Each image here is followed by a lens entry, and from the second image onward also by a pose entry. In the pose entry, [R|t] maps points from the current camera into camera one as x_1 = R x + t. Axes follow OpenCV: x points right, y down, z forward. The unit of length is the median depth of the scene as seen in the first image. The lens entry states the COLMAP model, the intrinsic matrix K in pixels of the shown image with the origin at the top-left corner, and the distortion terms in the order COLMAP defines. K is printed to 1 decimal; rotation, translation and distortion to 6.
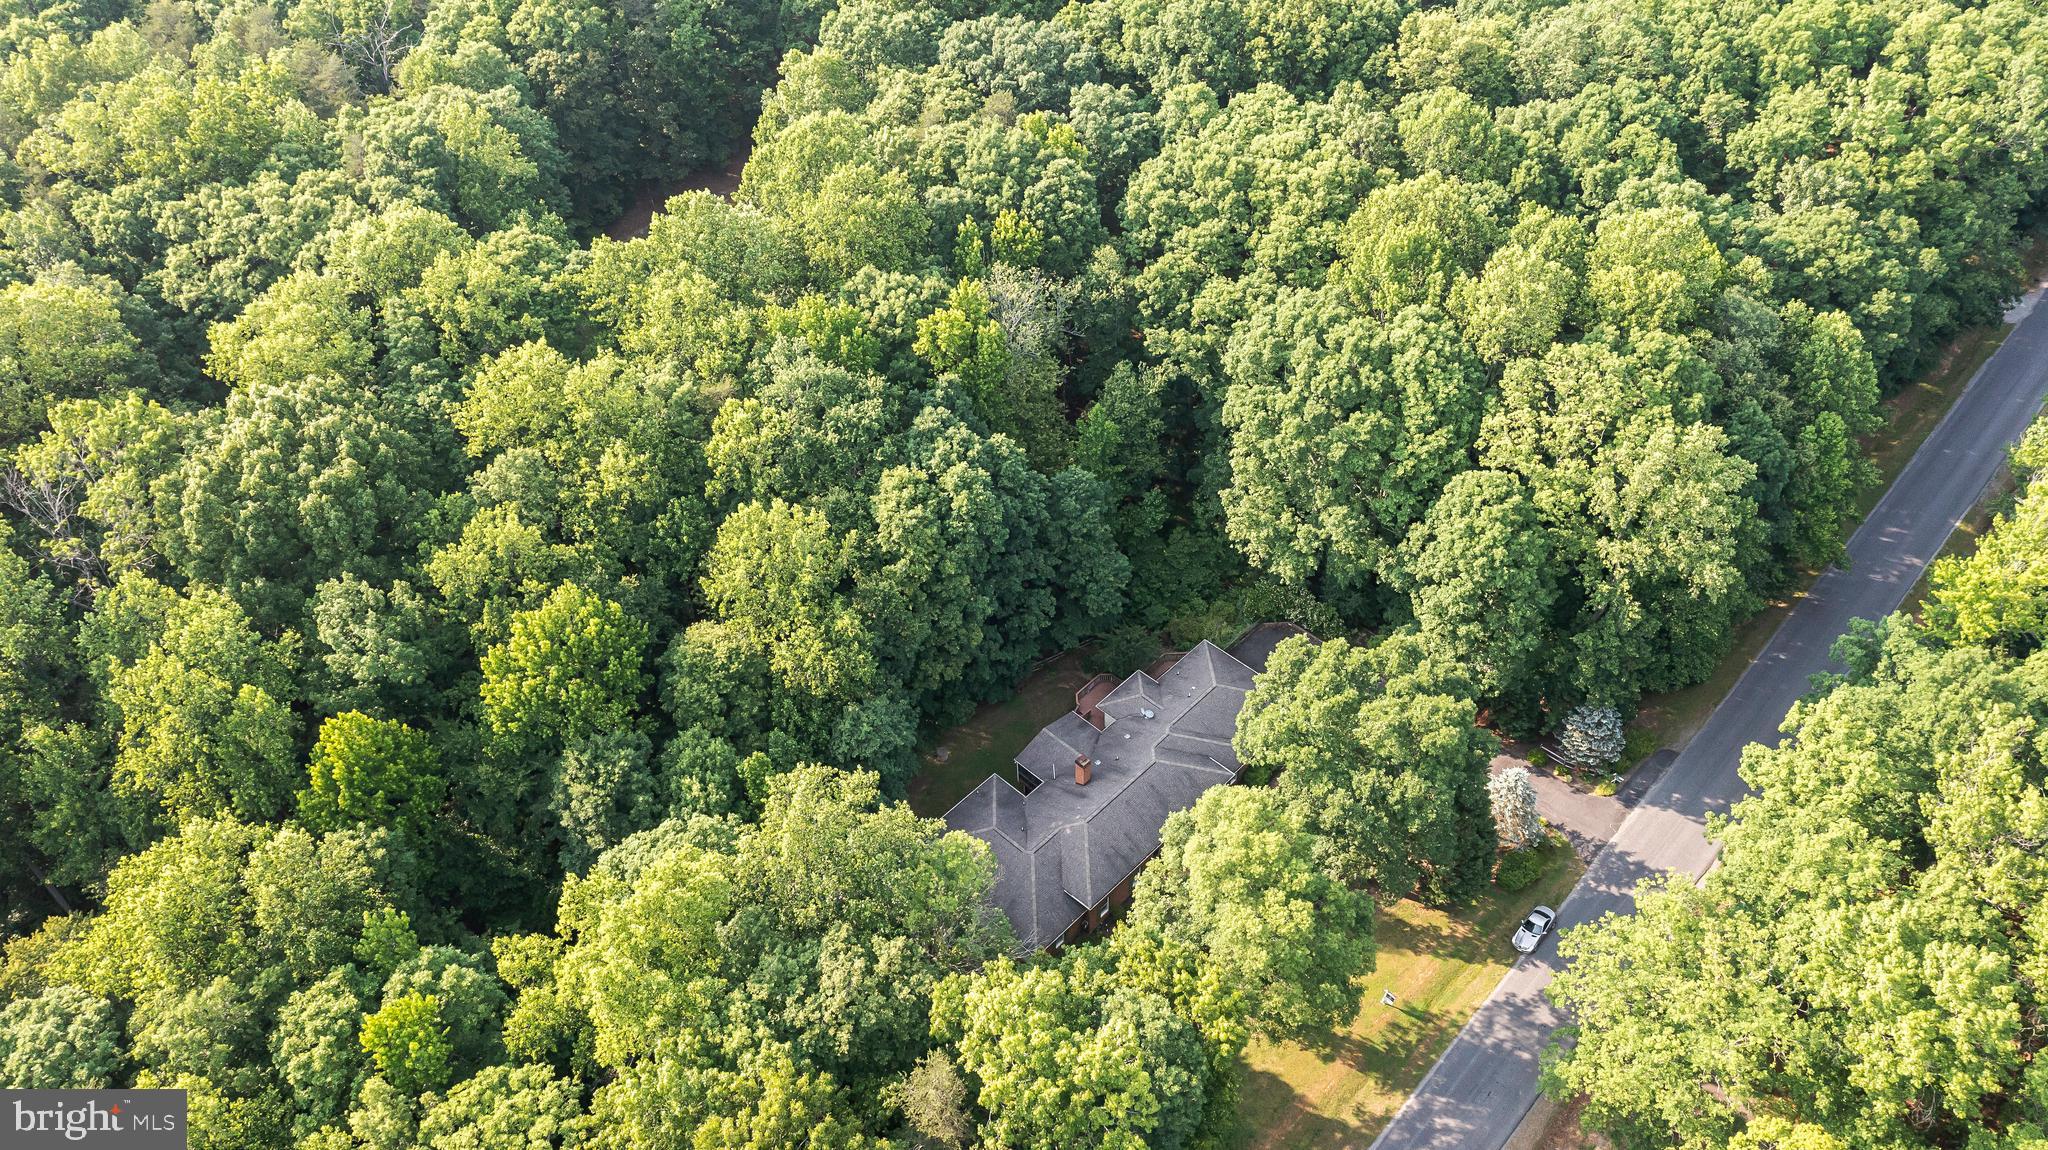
lens RADIAL K [[1613.8, 0, 1024.0], [0, 1613.8, 575.0], [0, 0, 1]] dist [-0.002451, 0.006407]
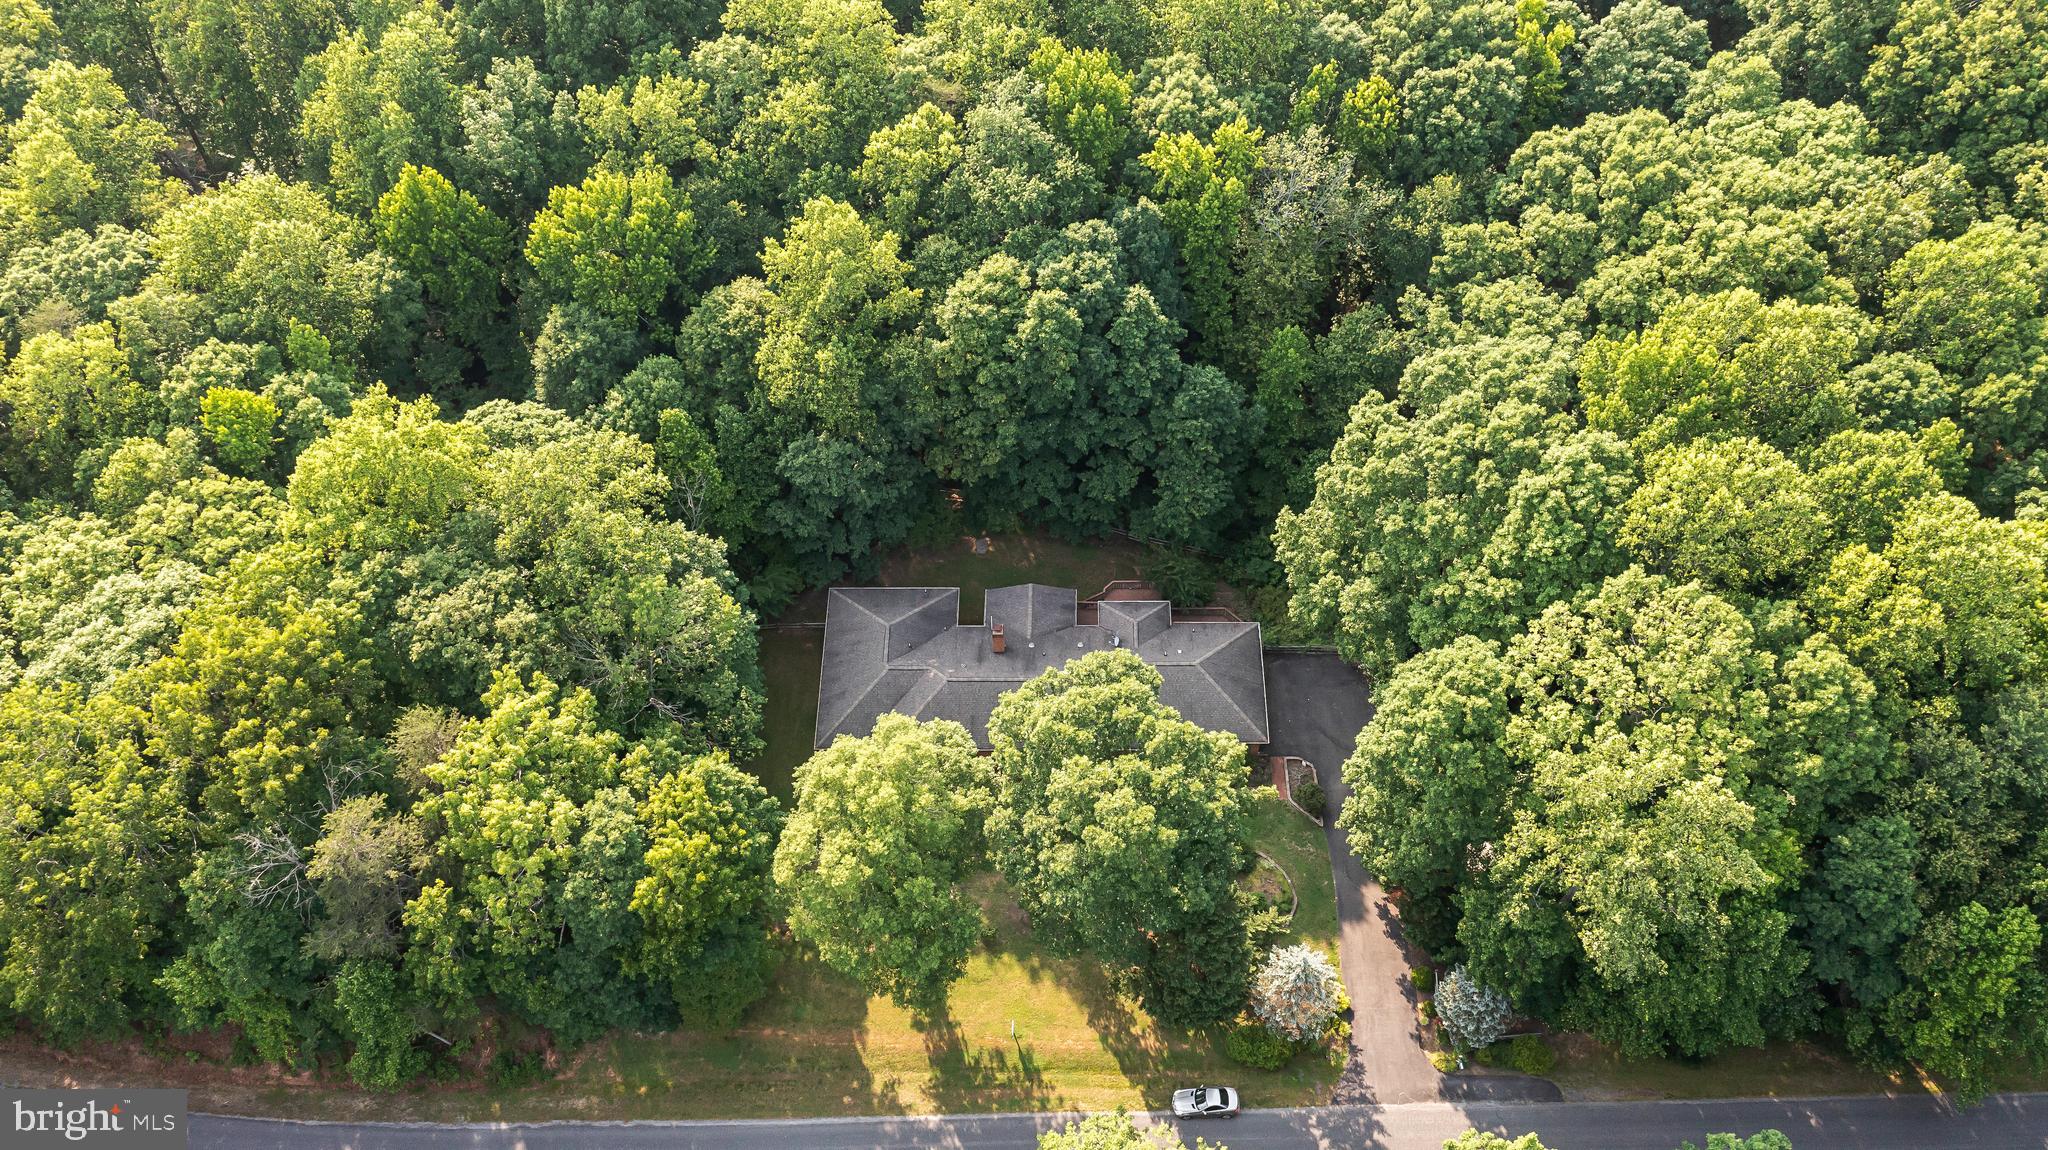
lens RADIAL K [[1613.8, 0, 1024.0], [0, 1613.8, 575.0], [0, 0, 1]] dist [-0.002451, 0.006407]
pose [[0.685318, 0.607079, -0.402237, 0.407341], [-0.518153, 0.794597, 0.316439, -0.216540], [0.511720, -0.008441, 0.859111, 0.203693]]
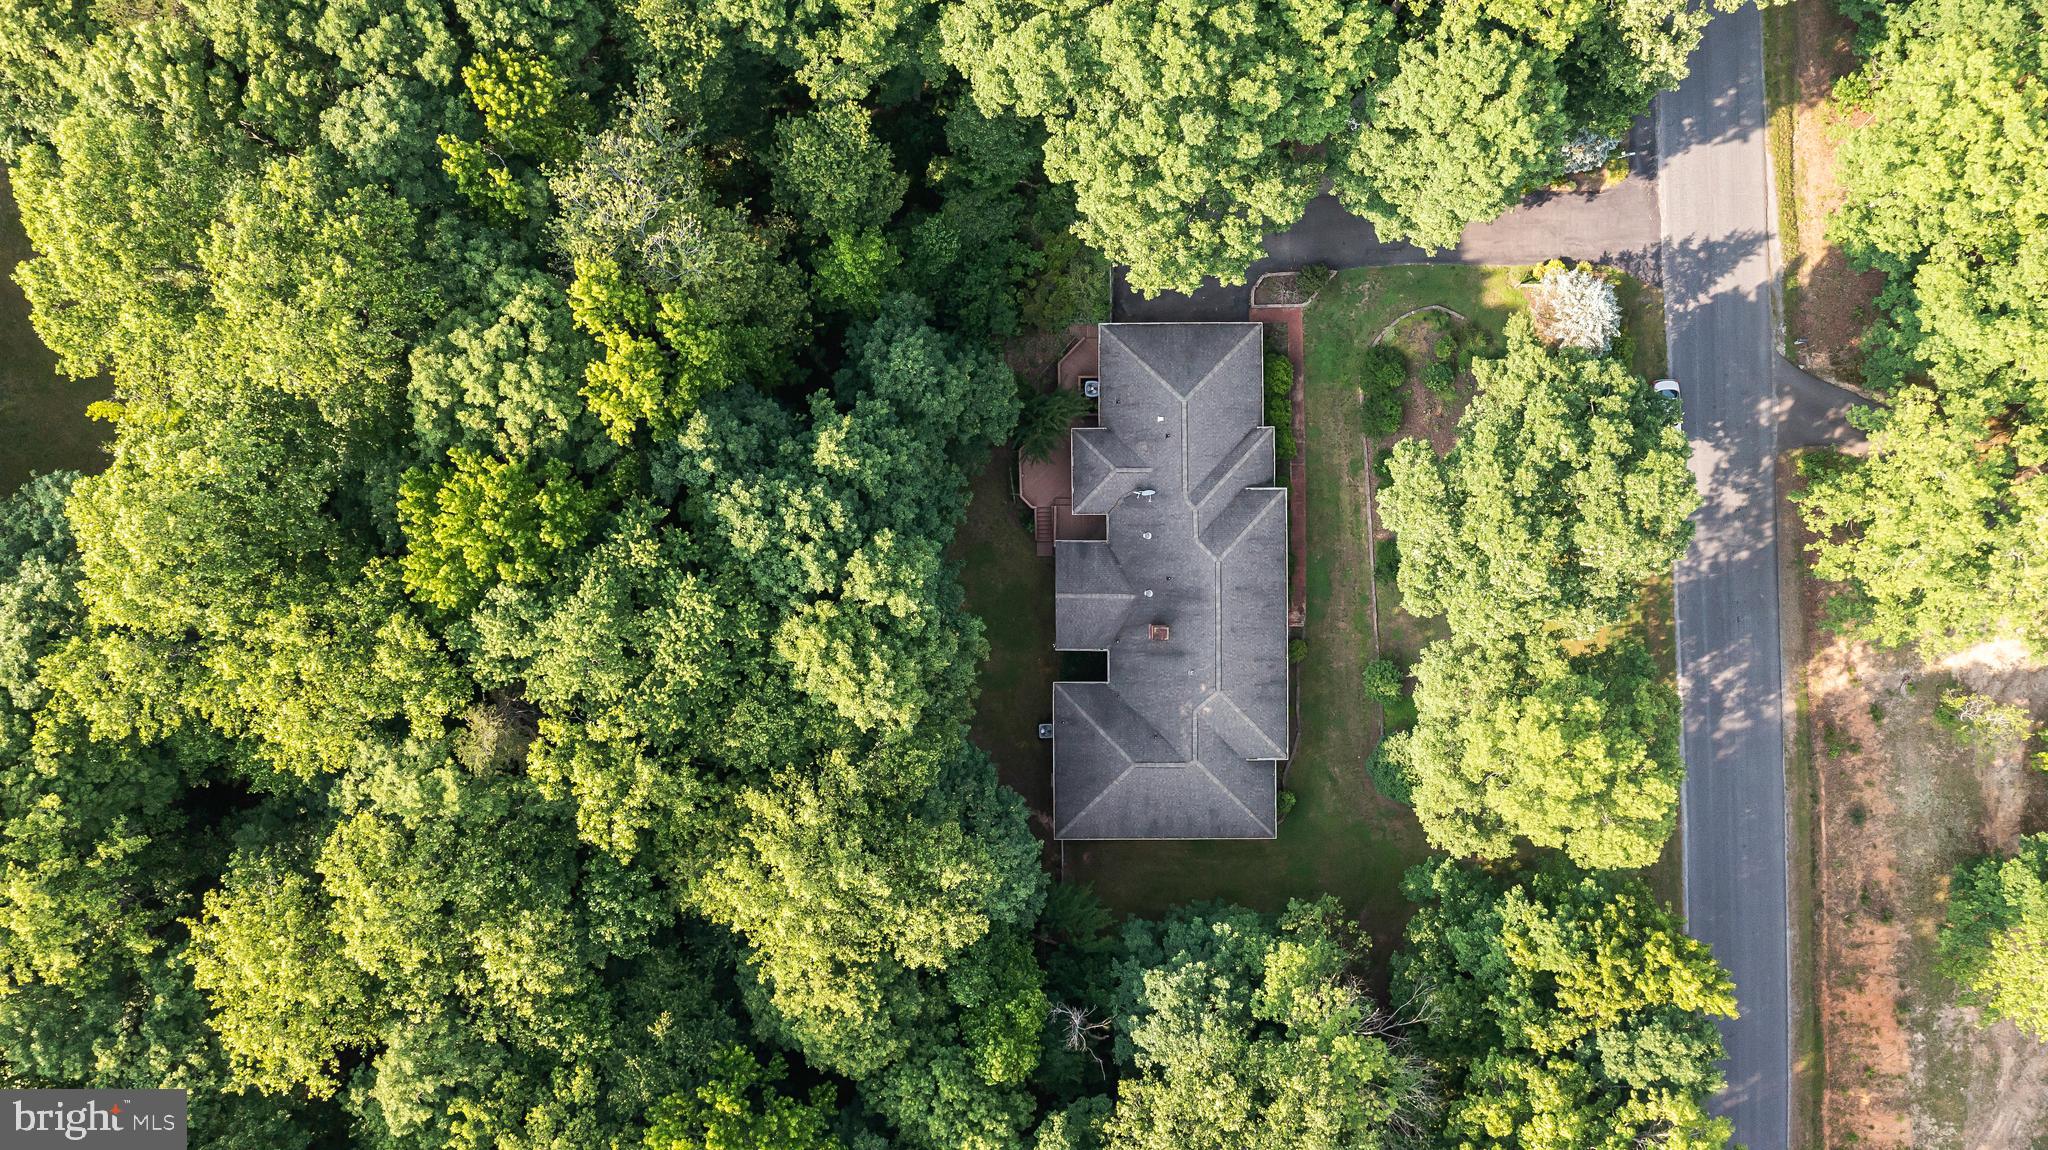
lens RADIAL K [[1613.8, 0, 1024.0], [0, 1613.8, 575.0], [0, 0, 1]] dist [-0.002451, 0.006407]
pose [[0.716722, -0.697238, 0.012971, -0.002909], [0.491269, 0.518023, 0.700219, -0.489063], [-0.494939, -0.495490, 0.713810, 0.487763]]
